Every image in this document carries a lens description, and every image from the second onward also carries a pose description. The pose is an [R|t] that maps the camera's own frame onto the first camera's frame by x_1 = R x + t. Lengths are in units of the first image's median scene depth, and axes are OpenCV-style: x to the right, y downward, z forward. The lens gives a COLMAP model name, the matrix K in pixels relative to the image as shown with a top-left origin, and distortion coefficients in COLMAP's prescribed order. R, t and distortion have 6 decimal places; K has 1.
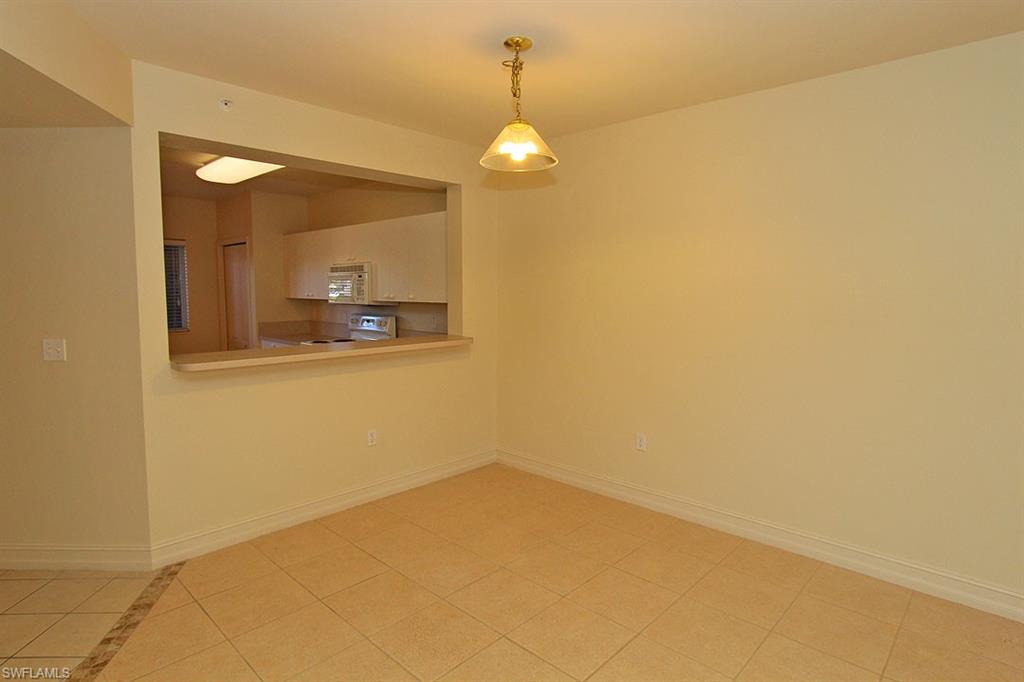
lens RADIAL K [[551.0, 0, 511.1], [0, 551.0, 339.6], [0, 0, 1]] dist [-0.025785, -0.000244]
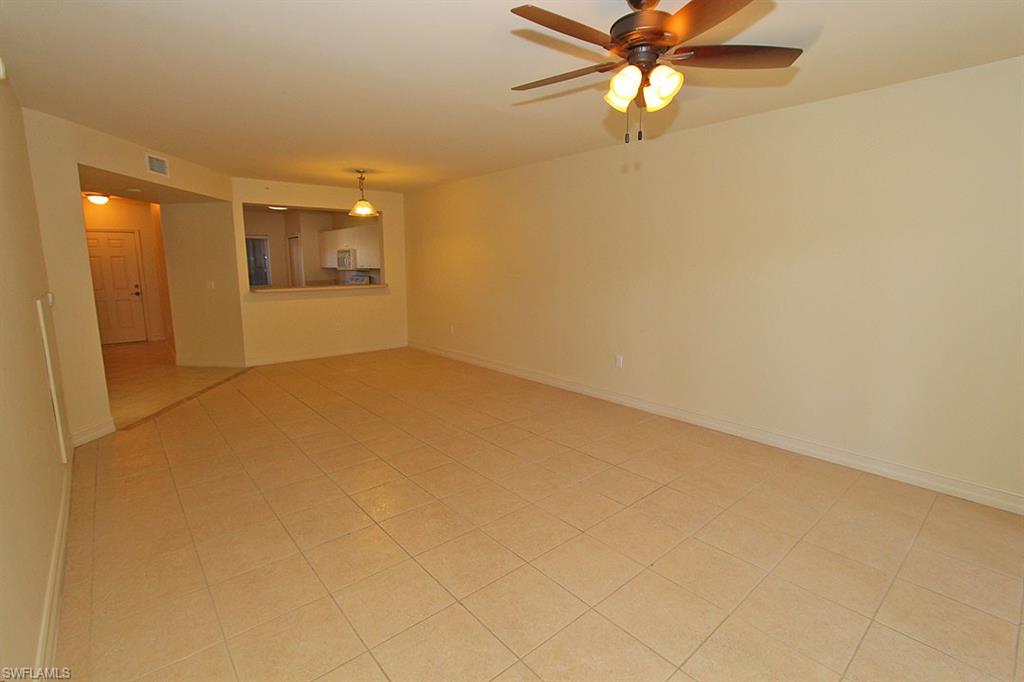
lens RADIAL K [[483.3, 0, 515.2], [0, 483.3, 341.0], [0, 0, 1]] dist [0.001262, -0.000004]
pose [[0.993971, 0.015270, -0.108578, 0.621960], [-0.008242, 0.997859, 0.064877, 0.088903], [0.109336, -0.063590, 0.991969, -0.820722]]
